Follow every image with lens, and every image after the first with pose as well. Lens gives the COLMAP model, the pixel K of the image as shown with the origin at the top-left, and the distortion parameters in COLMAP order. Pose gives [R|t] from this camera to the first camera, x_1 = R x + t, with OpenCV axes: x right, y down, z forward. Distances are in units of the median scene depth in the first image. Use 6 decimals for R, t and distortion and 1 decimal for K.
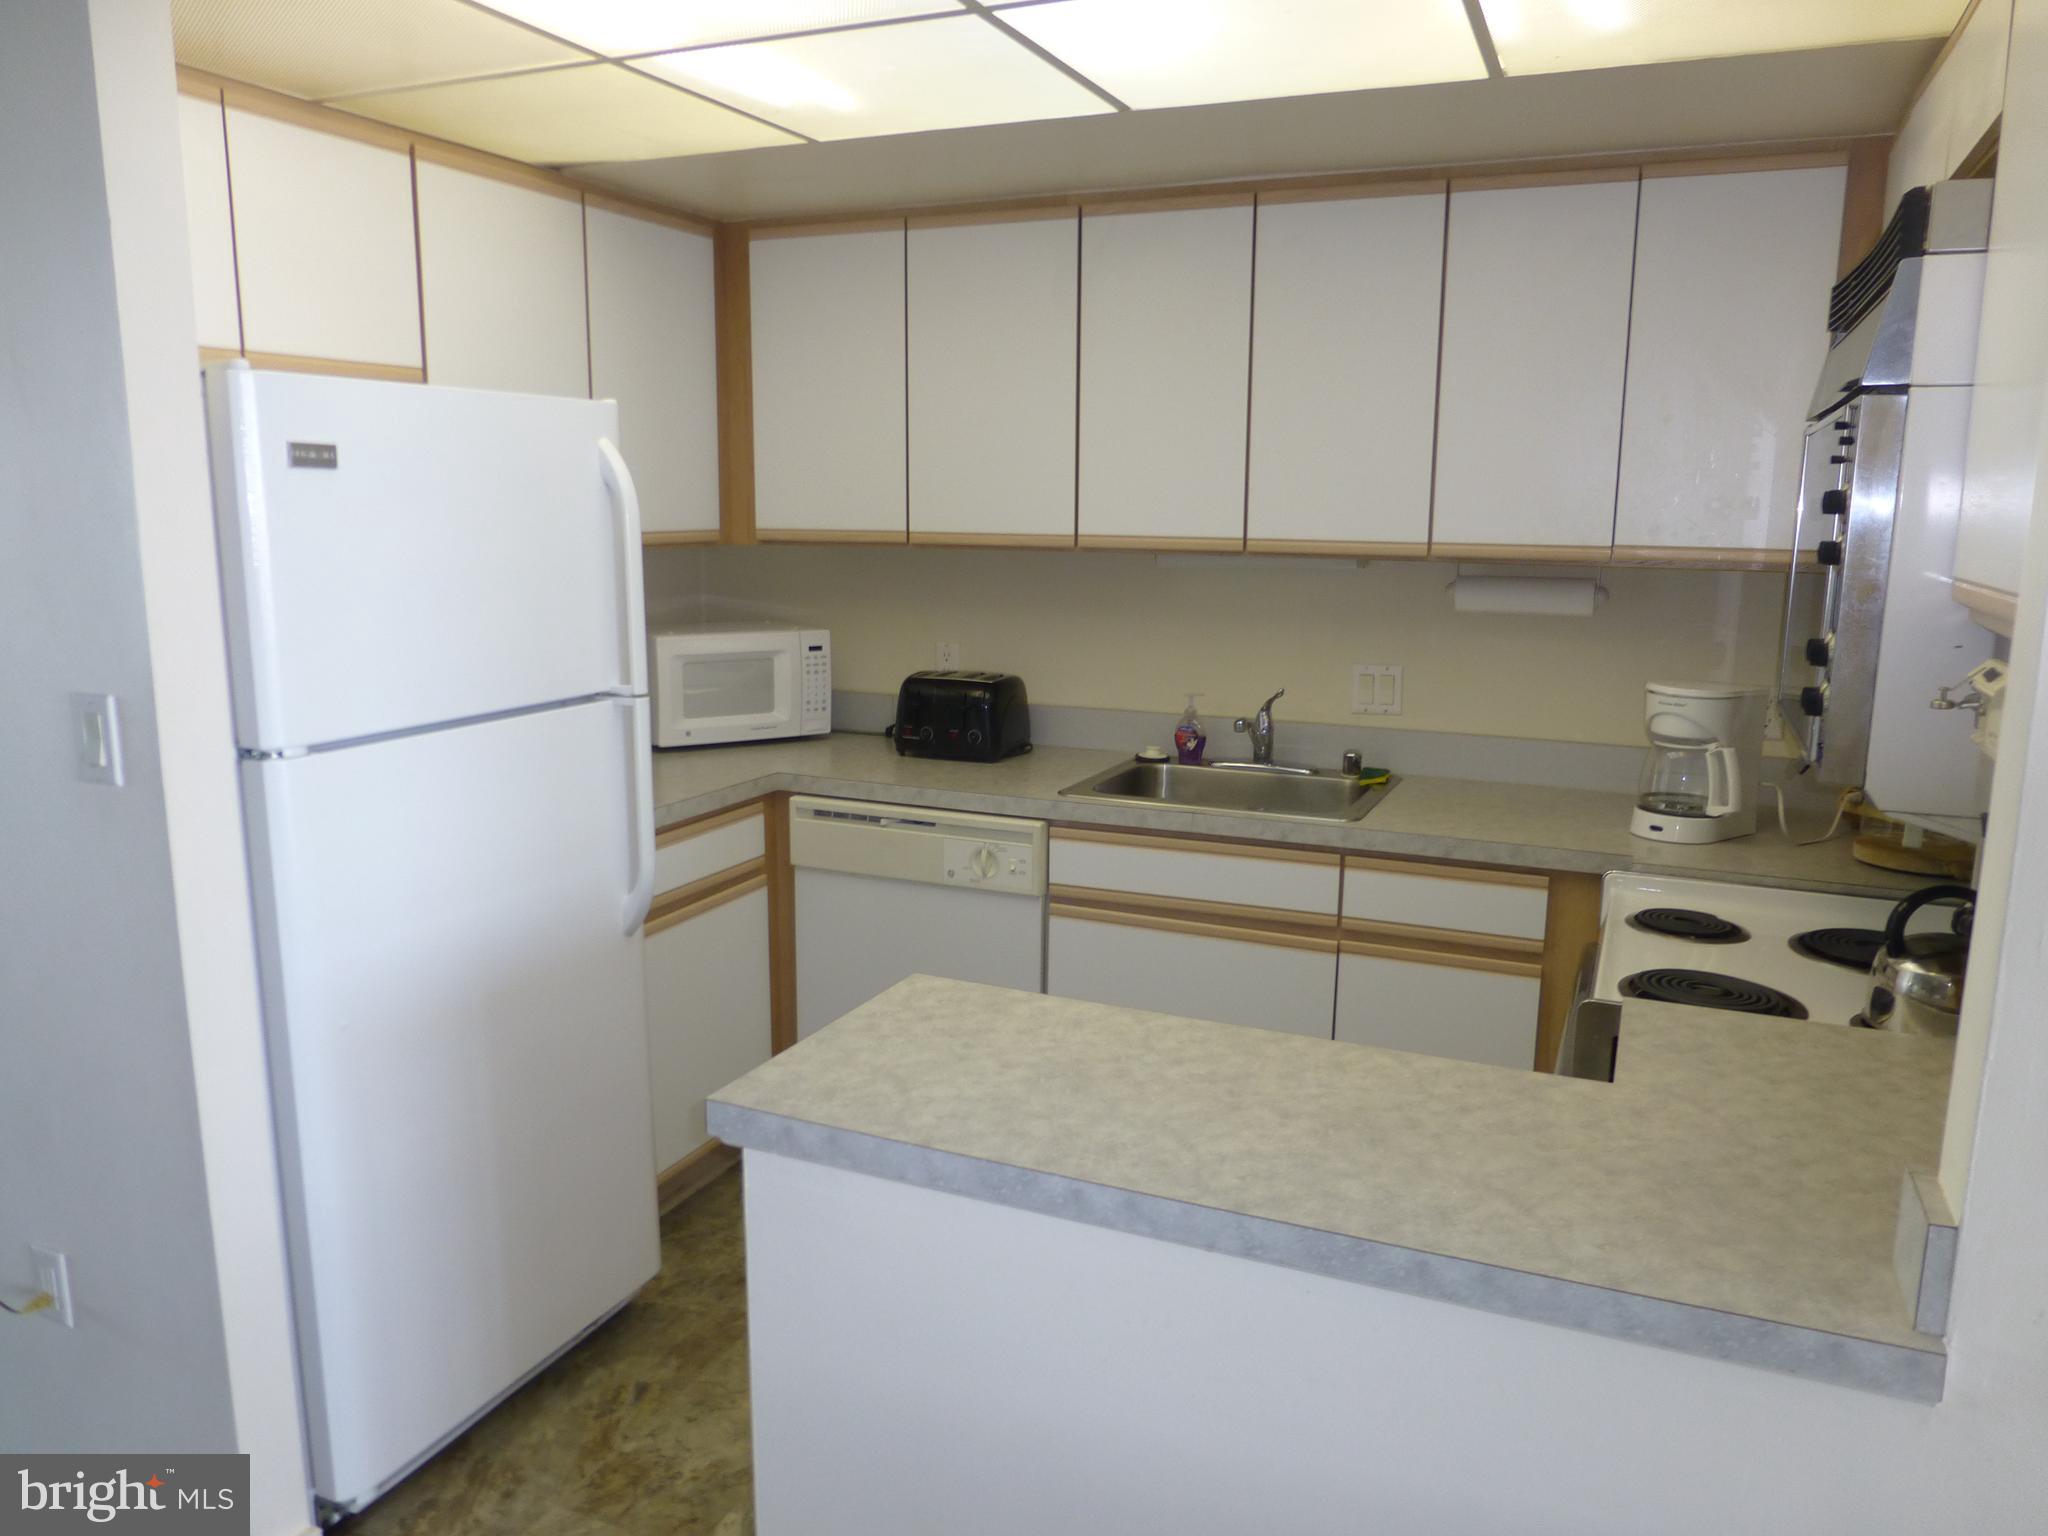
lens RADIAL K [[1458.5, 0, 1008.3], [0, 1458.5, 764.1], [0, 0, 1]] dist [-0.032800, 0.004080]
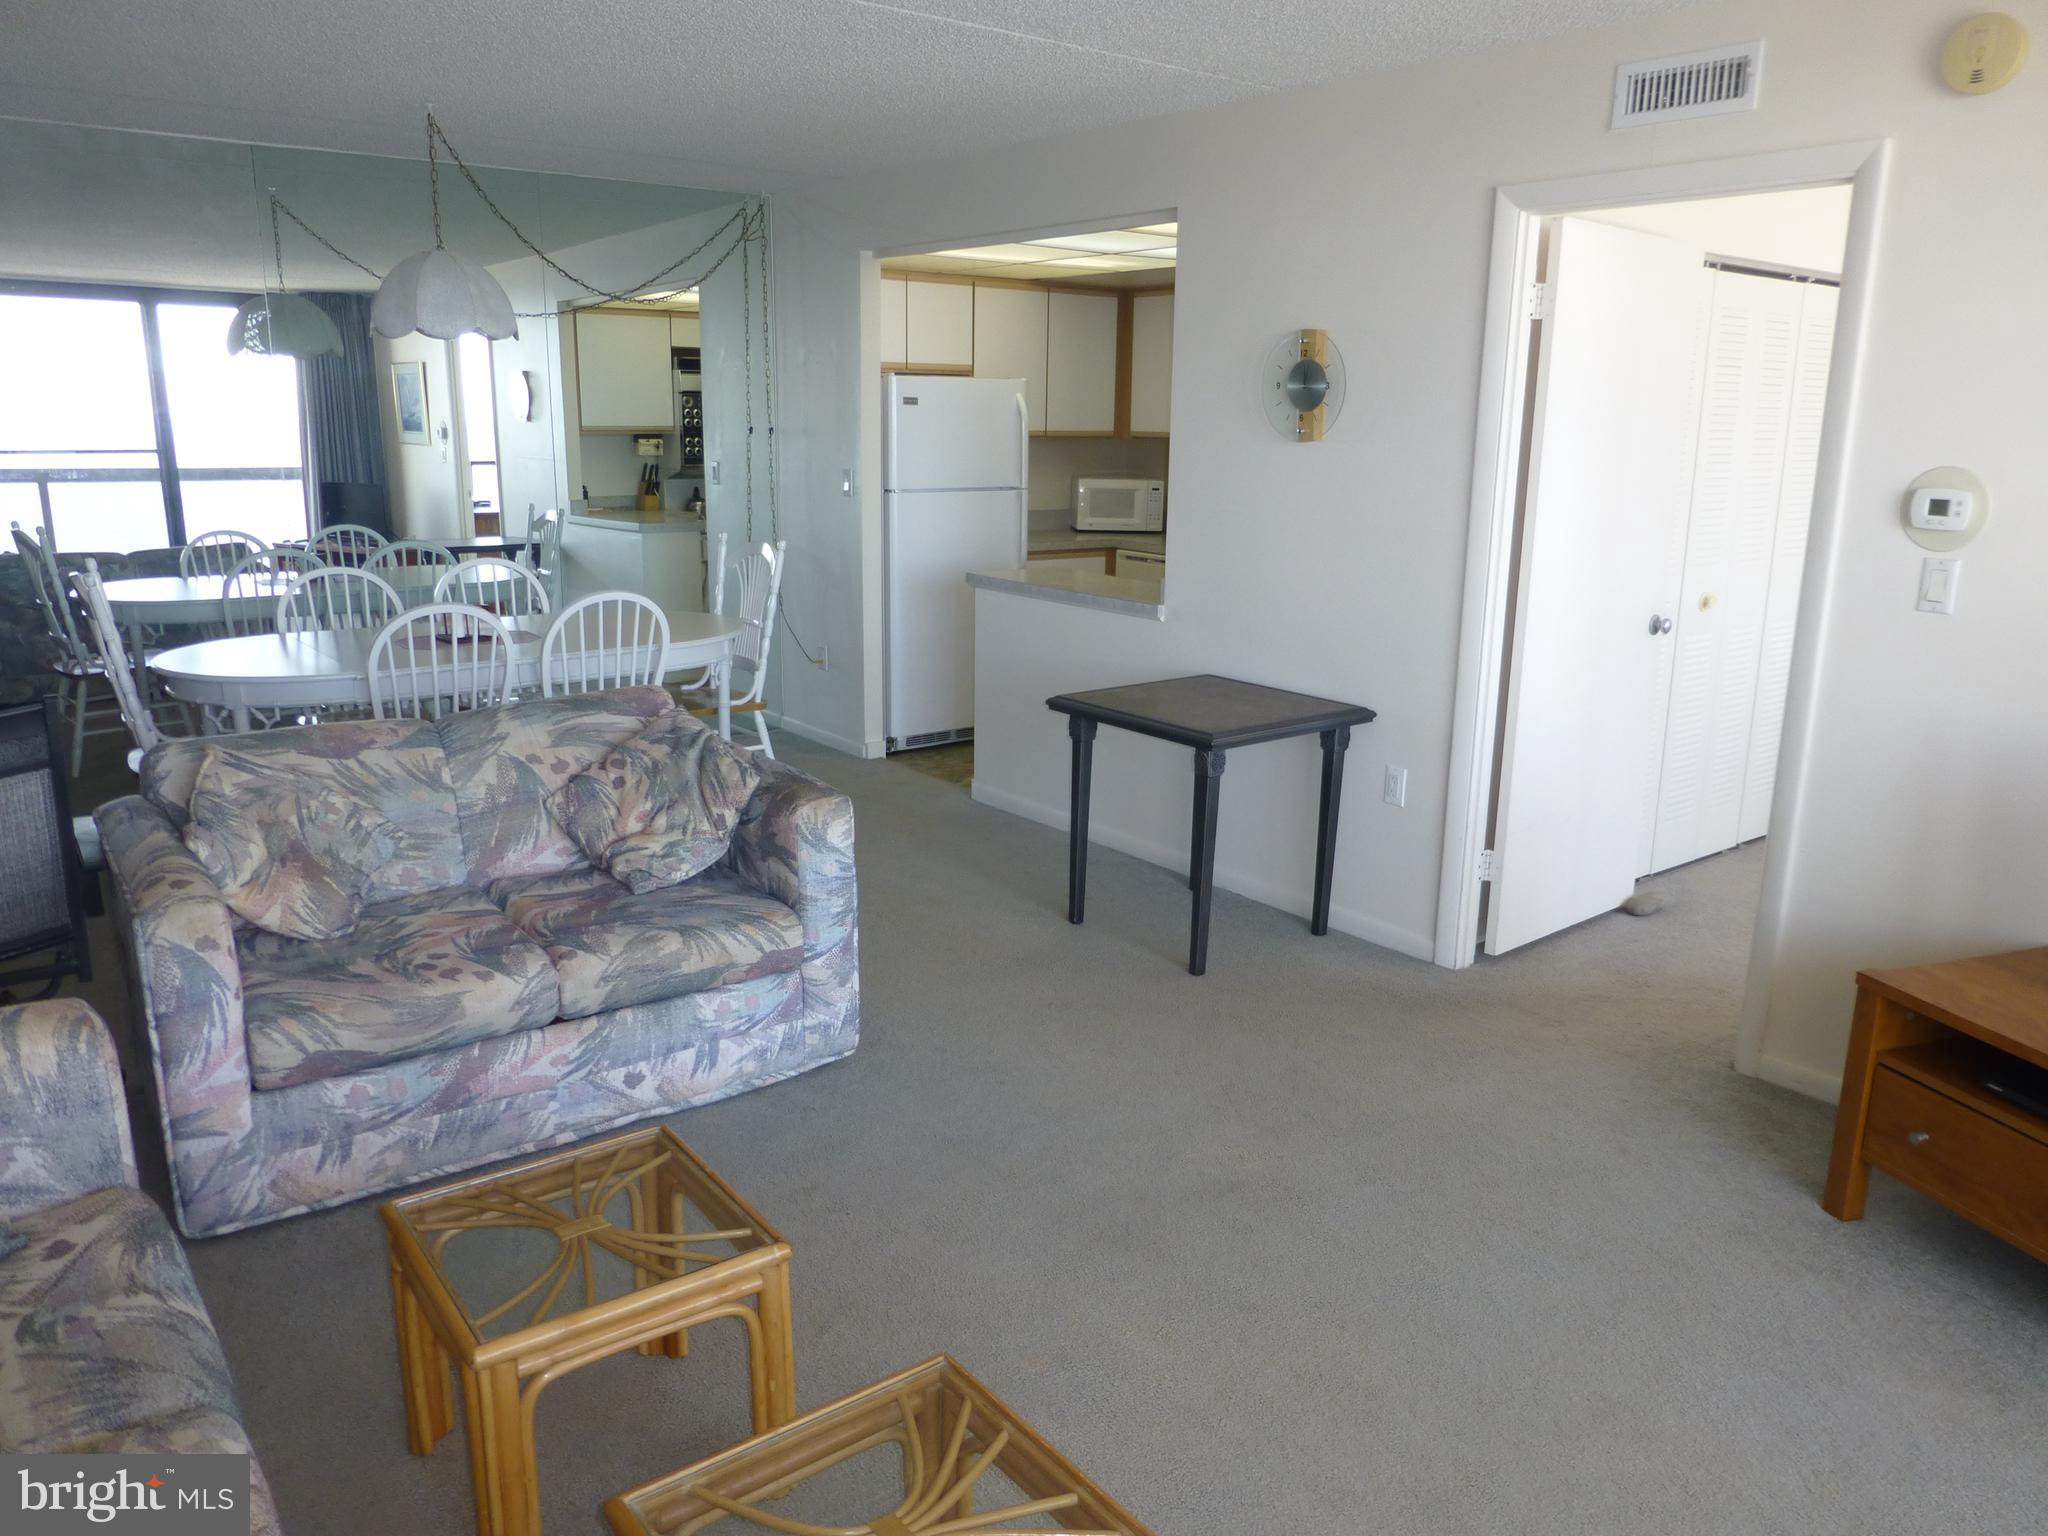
lens RADIAL K [[1458.5, 0, 1033.3], [0, 1458.5, 766.1], [0, 0, 1]] dist [-0.032800, 0.004080]
pose [[0.878569, 0.120040, -0.462285, 0.990177], [-0.095490, 0.992506, 0.076242, 0.236059], [0.467973, -0.022840, 0.883448, -1.288257]]
